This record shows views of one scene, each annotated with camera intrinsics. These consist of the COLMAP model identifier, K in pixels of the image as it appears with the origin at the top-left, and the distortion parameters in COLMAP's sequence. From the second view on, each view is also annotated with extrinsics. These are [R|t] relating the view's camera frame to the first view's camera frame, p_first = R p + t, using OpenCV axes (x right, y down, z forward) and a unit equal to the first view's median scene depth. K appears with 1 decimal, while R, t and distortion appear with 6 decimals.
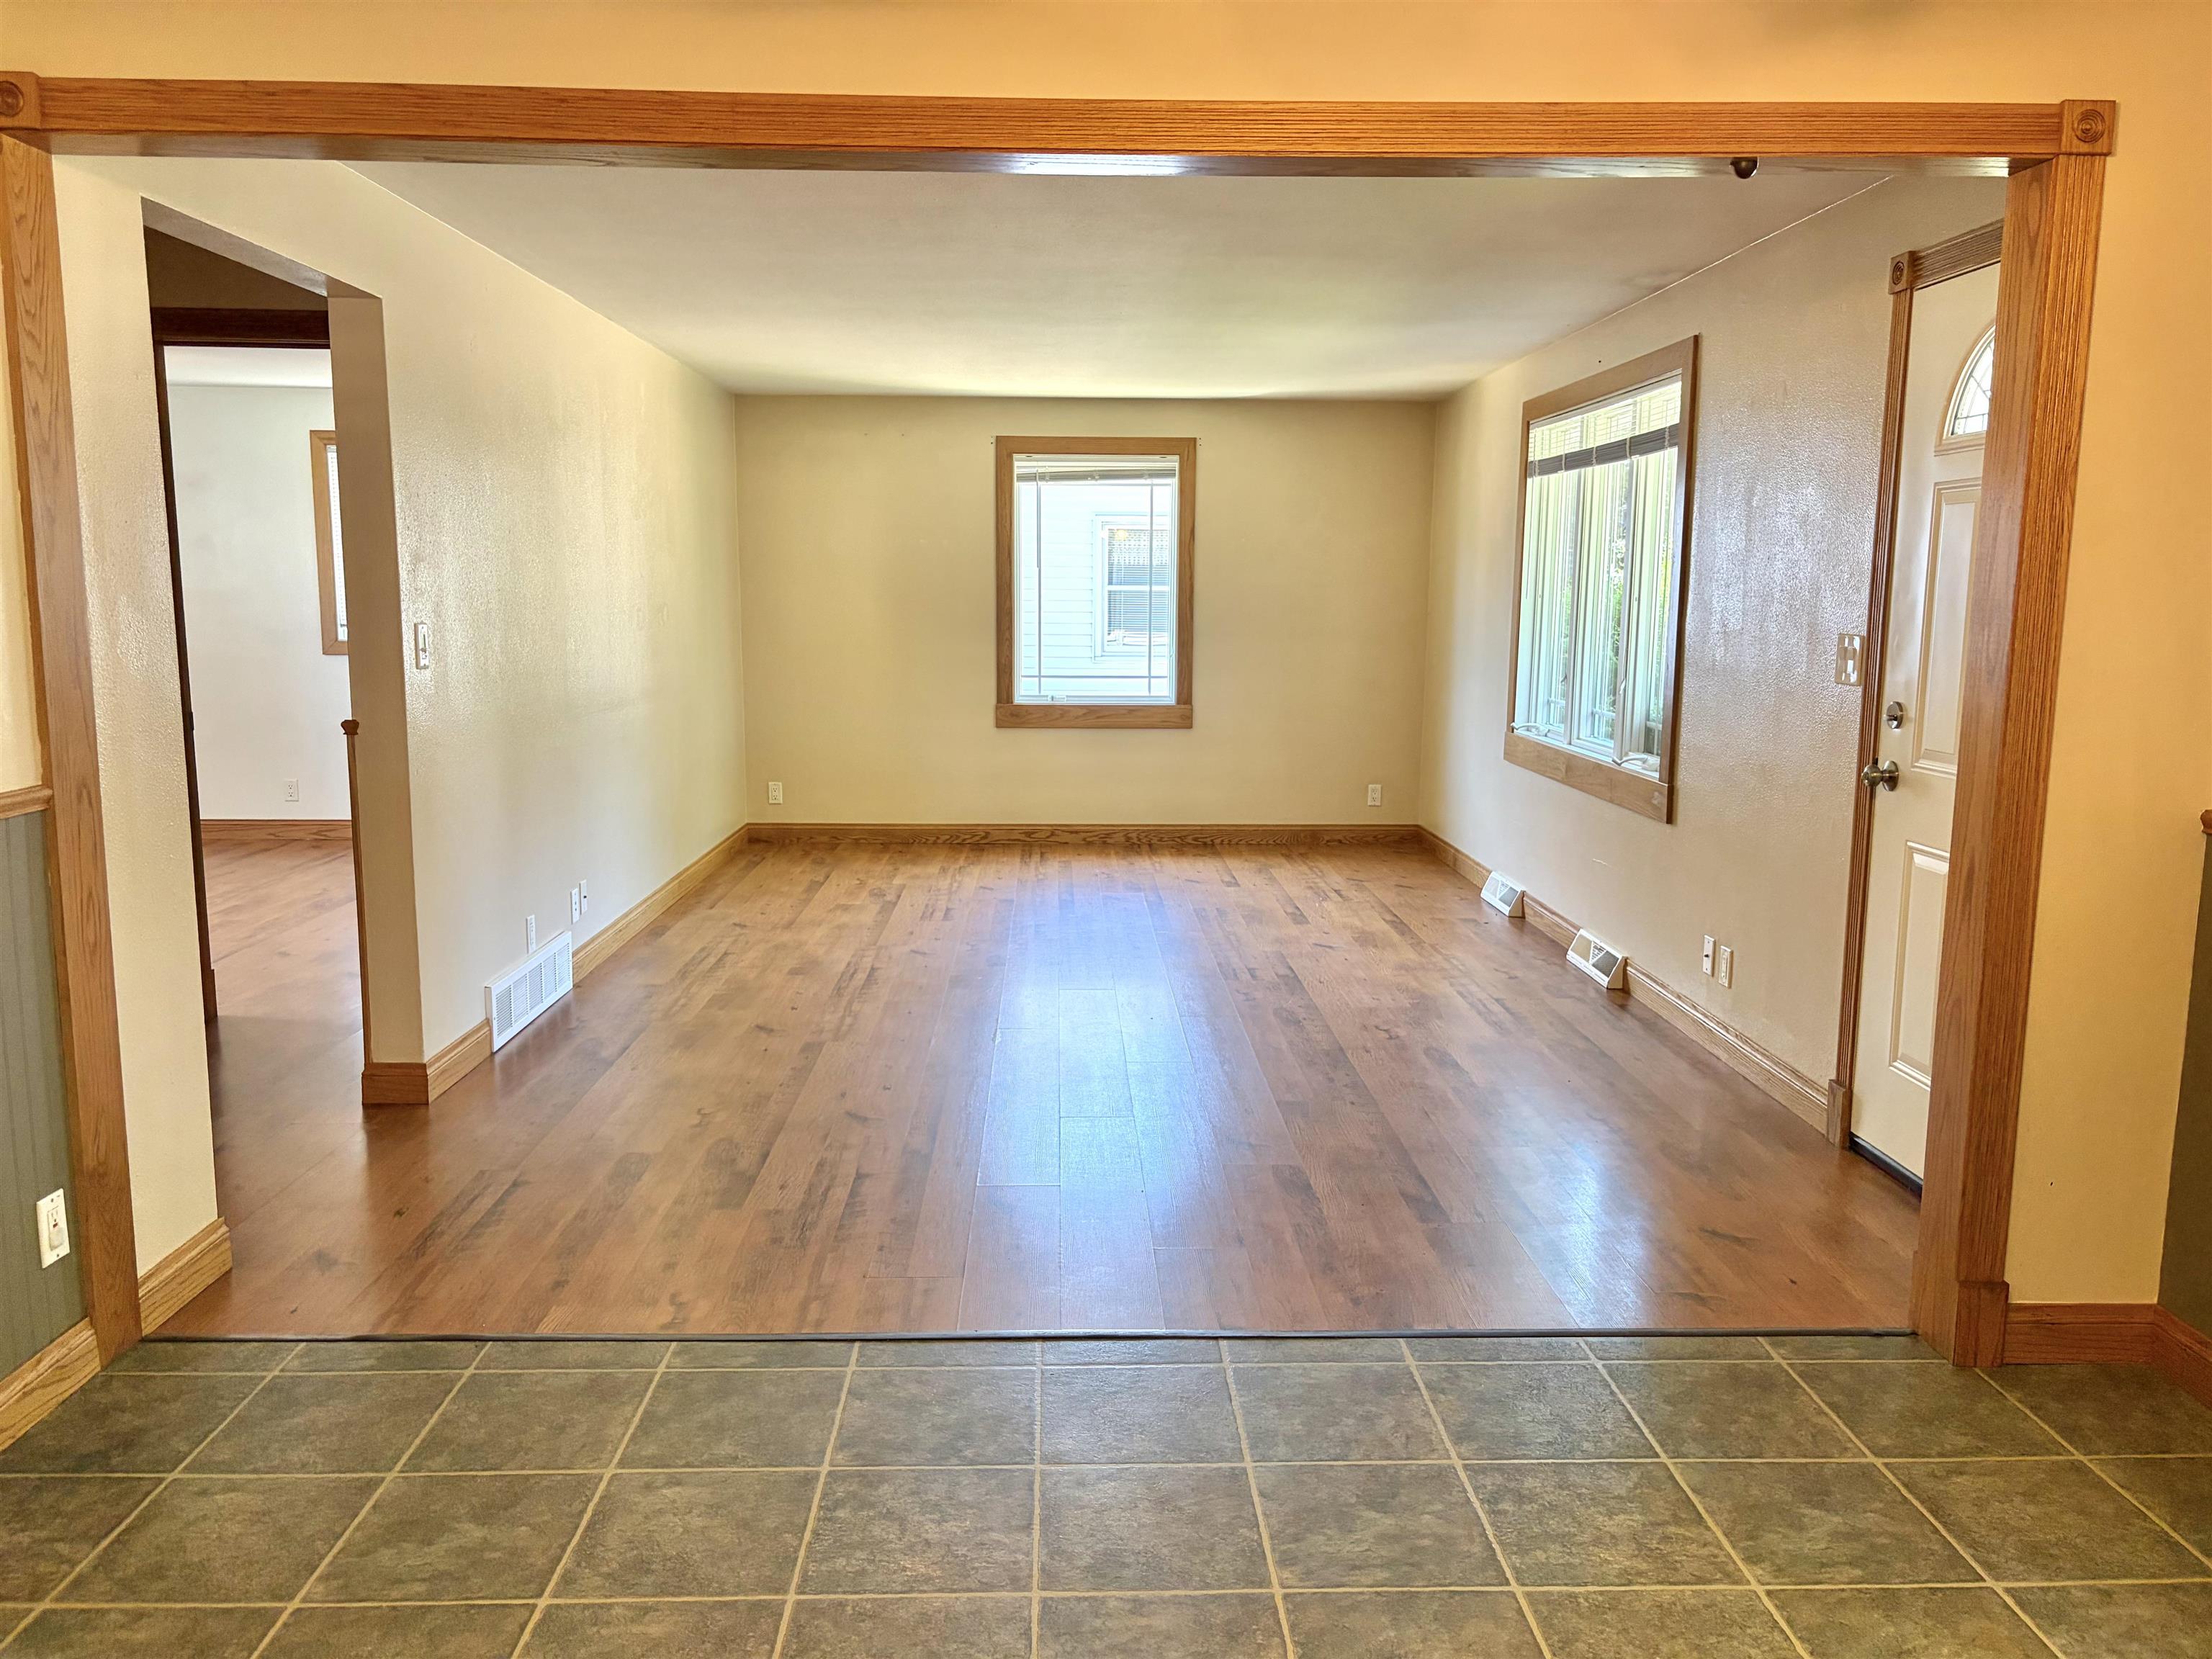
lens RADIAL K [[1679.0, 0, 1103.4], [0, 1679.0, 851.2], [0, 0, 1]] dist [0.059757, -0.077617]
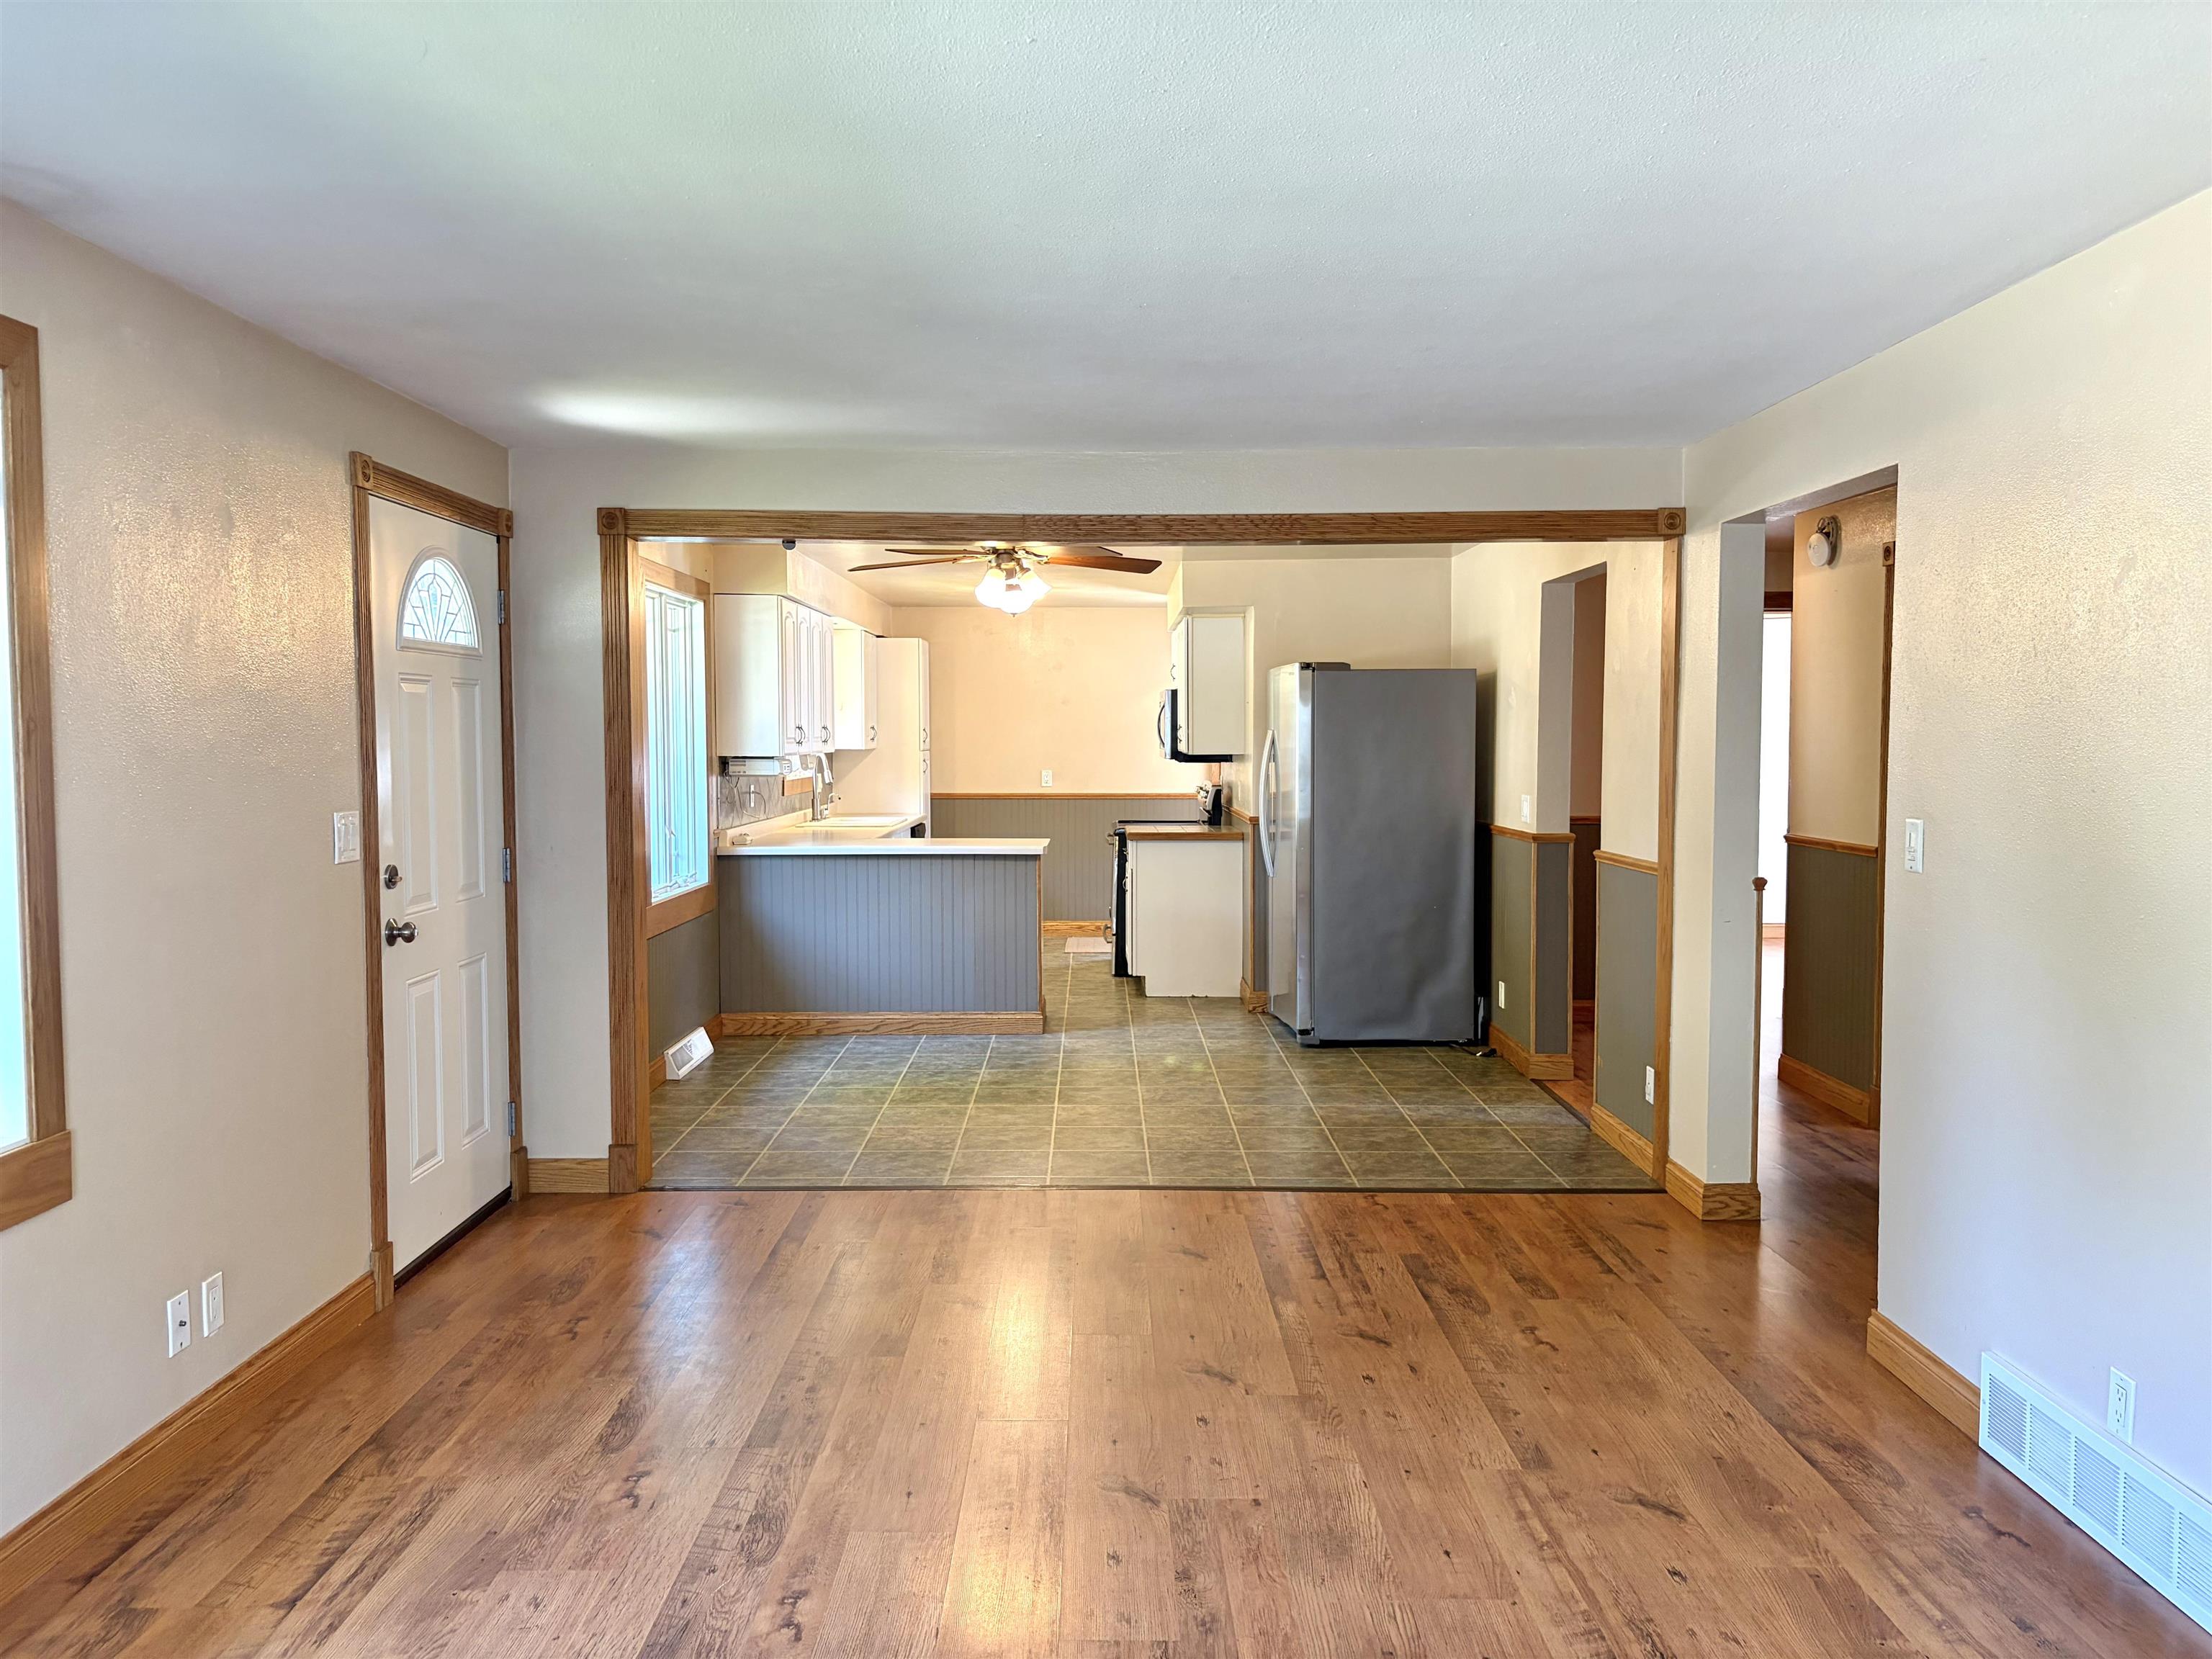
lens RADIAL K [[1663.8, 0, 1102.9], [0, 1663.8, 822.1], [0, 0, 1]] dist [-0.013118, -0.001653]
pose [[-0.999696, -0.006720, 0.023730, -0.016181], [-0.001632, 0.978080, 0.208222, -0.266004], [-0.024609, 0.208120, -0.977794, 1.589563]]
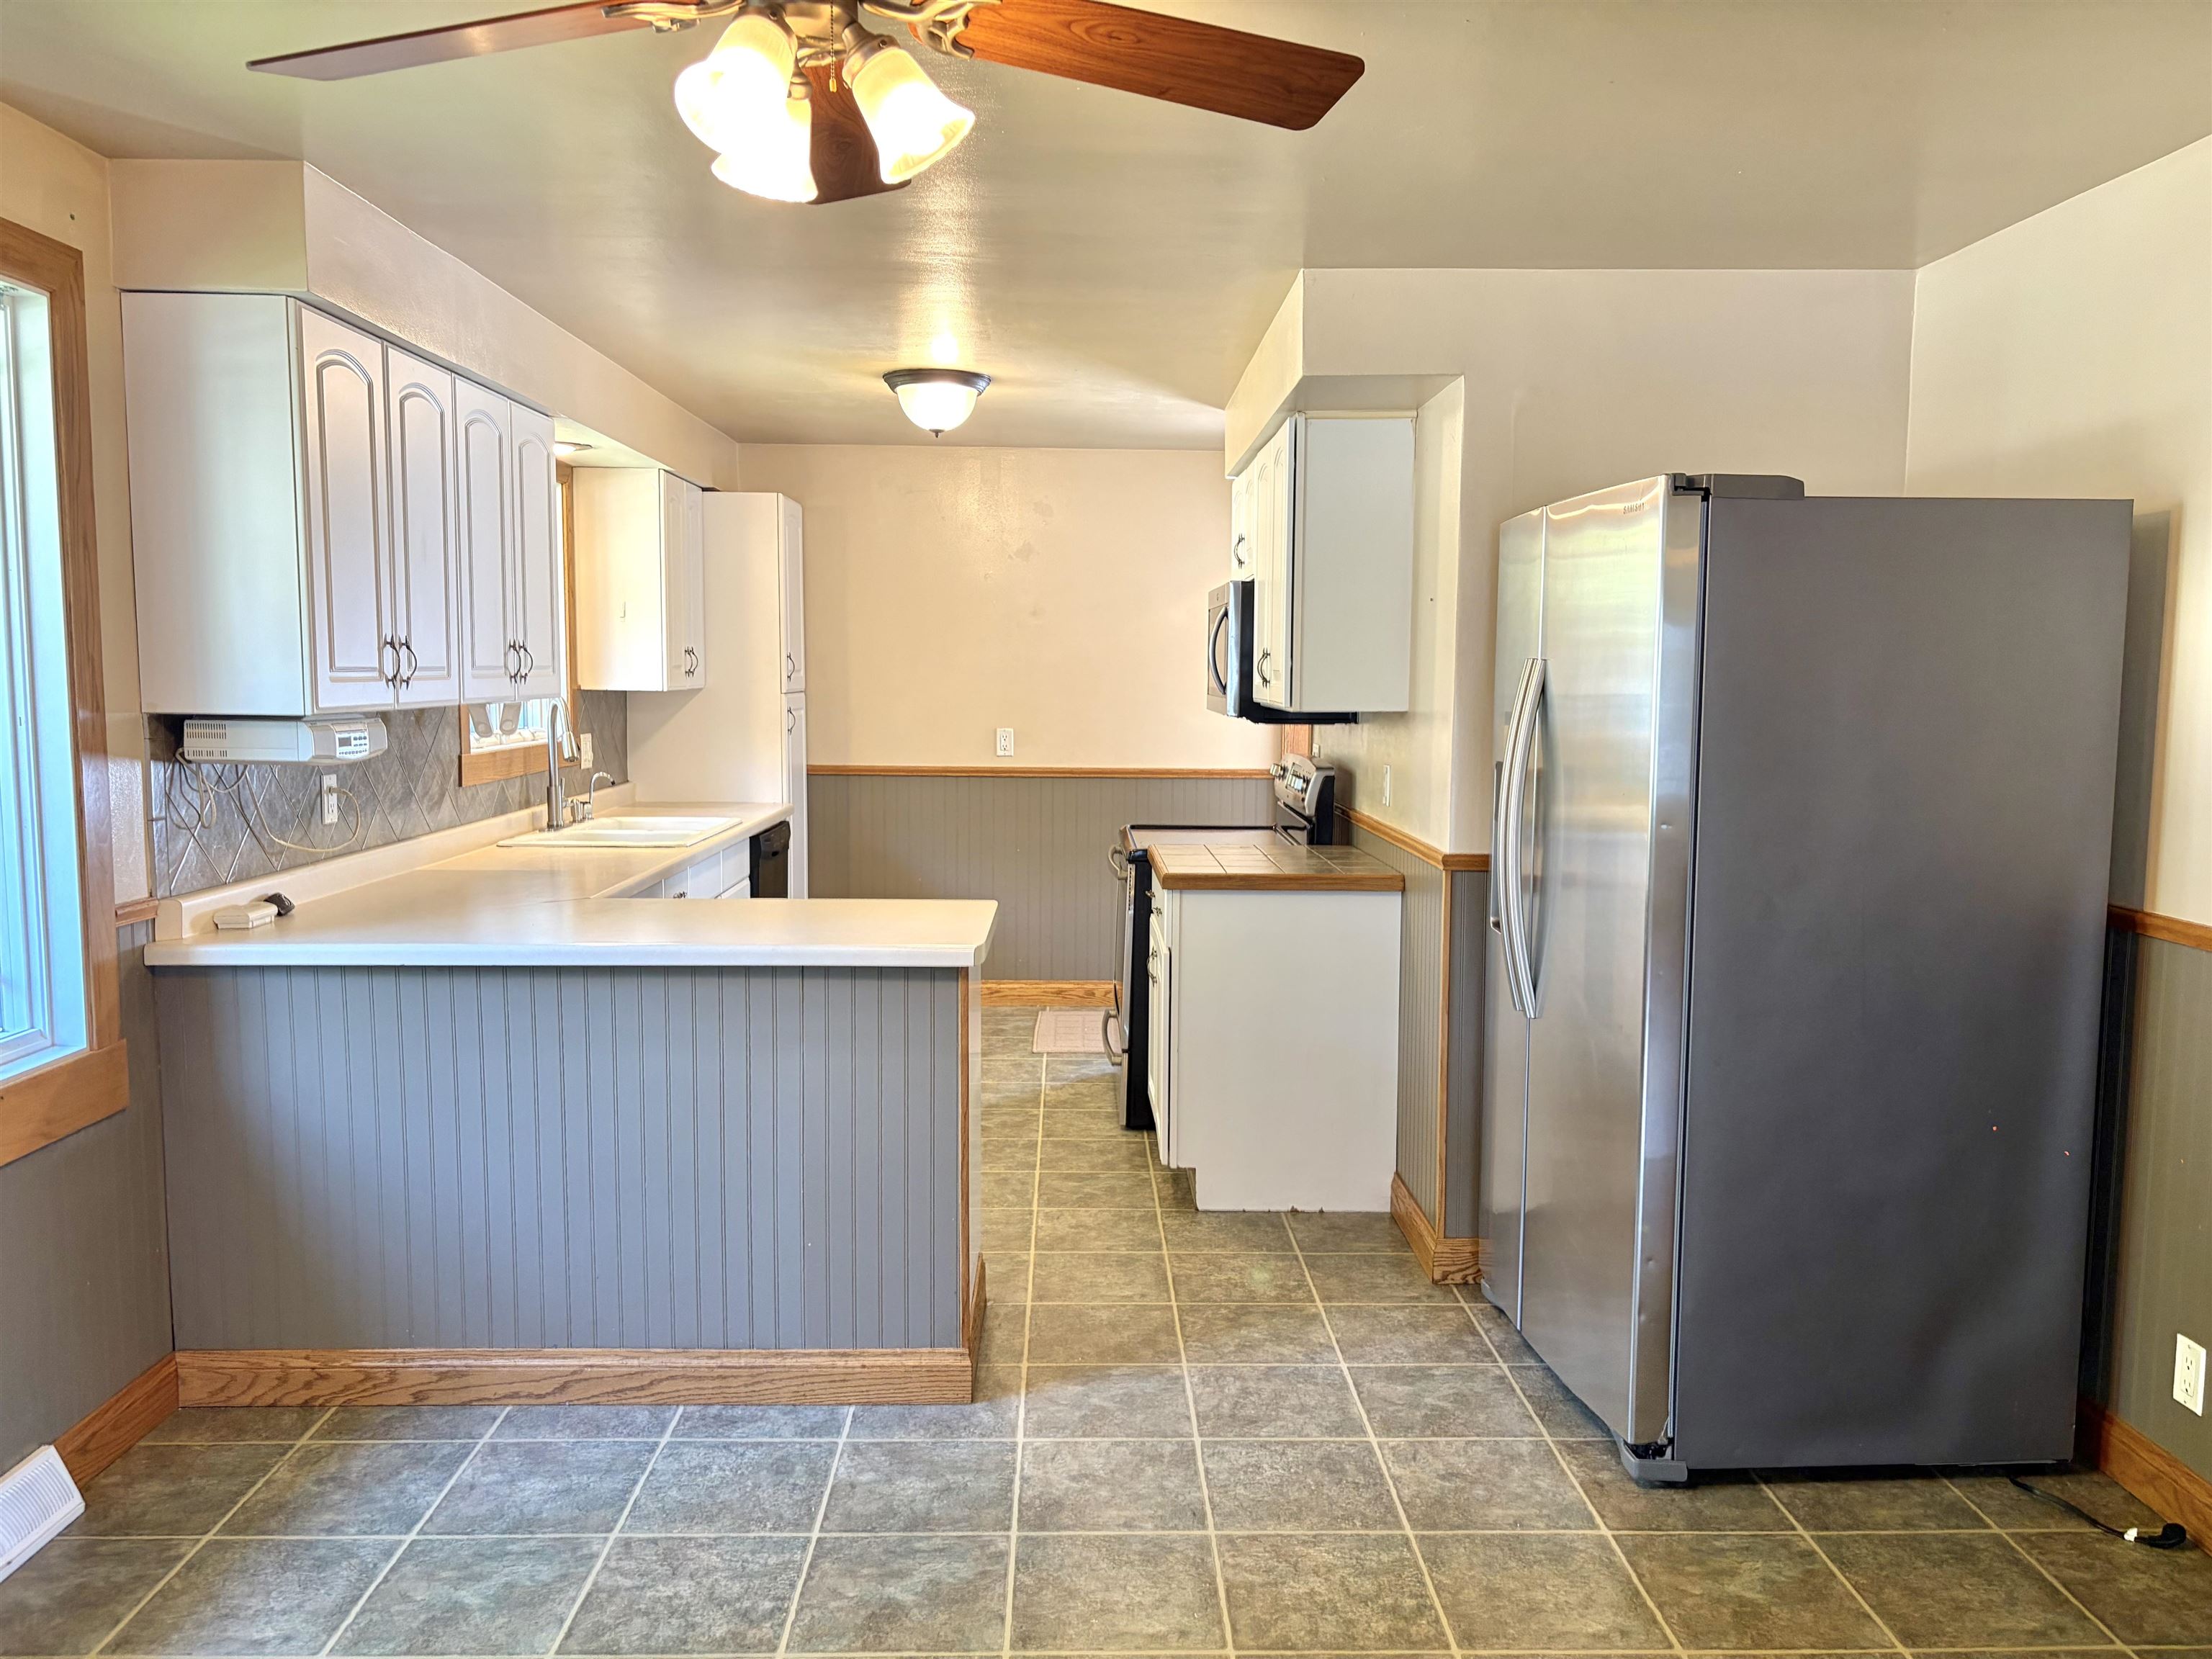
lens RADIAL K [[1679.0, 0, 1106.3], [0, 1679.0, 842.3], [0, 0, 1]] dist [0.059757, -0.077617]
pose [[-0.999870, -0.014822, 0.006291, 0.015246], [-0.012702, 0.966165, 0.257611, -0.151642], [-0.009897, 0.257497, -0.966228, 0.867585]]
